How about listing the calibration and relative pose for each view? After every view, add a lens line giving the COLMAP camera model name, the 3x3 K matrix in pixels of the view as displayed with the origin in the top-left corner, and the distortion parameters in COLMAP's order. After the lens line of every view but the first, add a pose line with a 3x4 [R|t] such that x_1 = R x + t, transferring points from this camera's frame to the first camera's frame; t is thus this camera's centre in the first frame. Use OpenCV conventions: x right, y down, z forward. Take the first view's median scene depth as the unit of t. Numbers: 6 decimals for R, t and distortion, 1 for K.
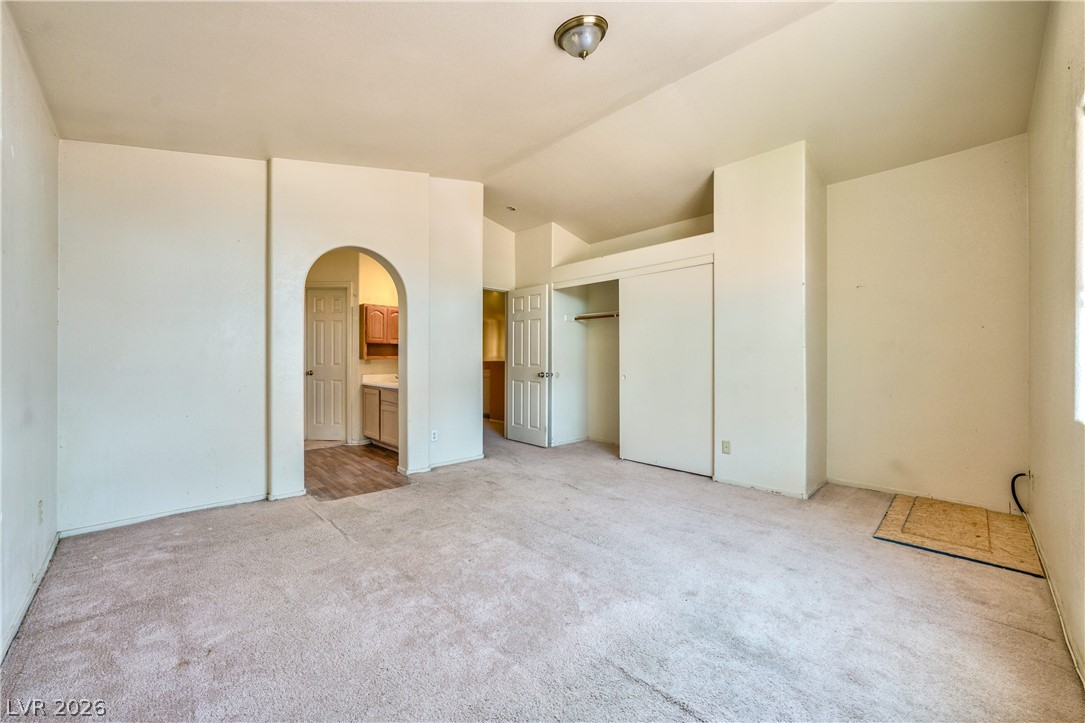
lens RADIAL K [[423.8, 0, 540.4], [0, 423.8, 358.8], [0, 0, 1]] dist [-0.020452, 0.005913]
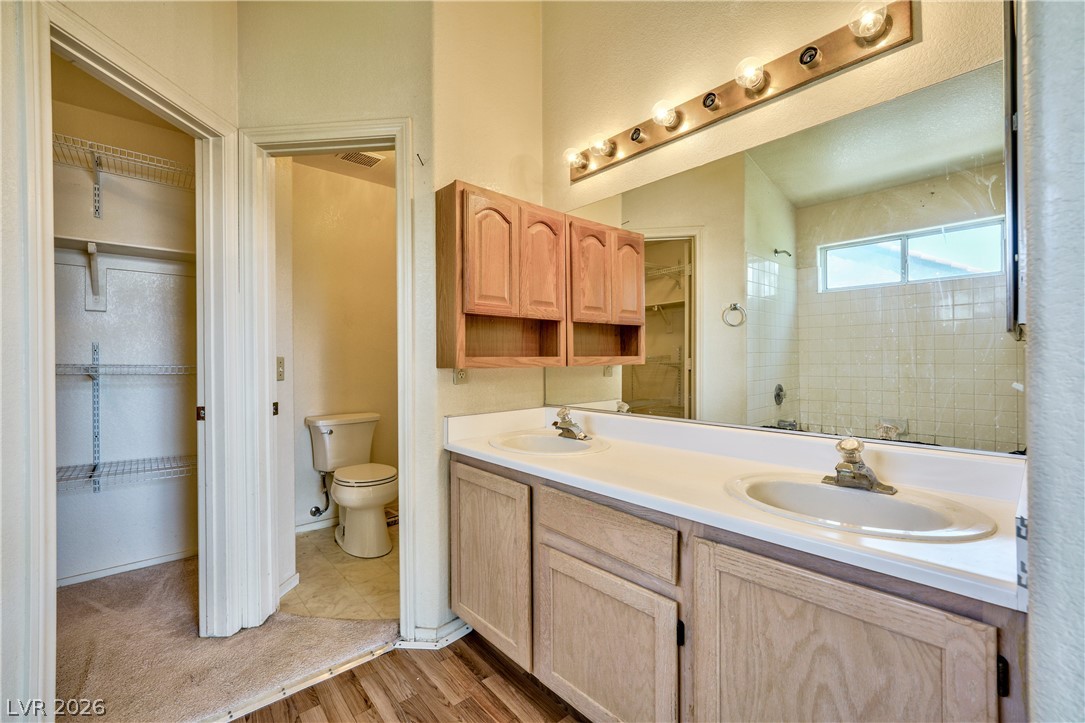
lens RADIAL K [[455.1, 0, 542.5], [0, 455.1, 361.5], [0, 0, 1]] dist [0.000329, 0.000008]
pose [[0.999381, -0.002891, -0.035070, -0.340537], [0.002960, 0.999994, 0.001906, -0.004121], [0.035064, -0.002009, 0.999383, 0.672379]]
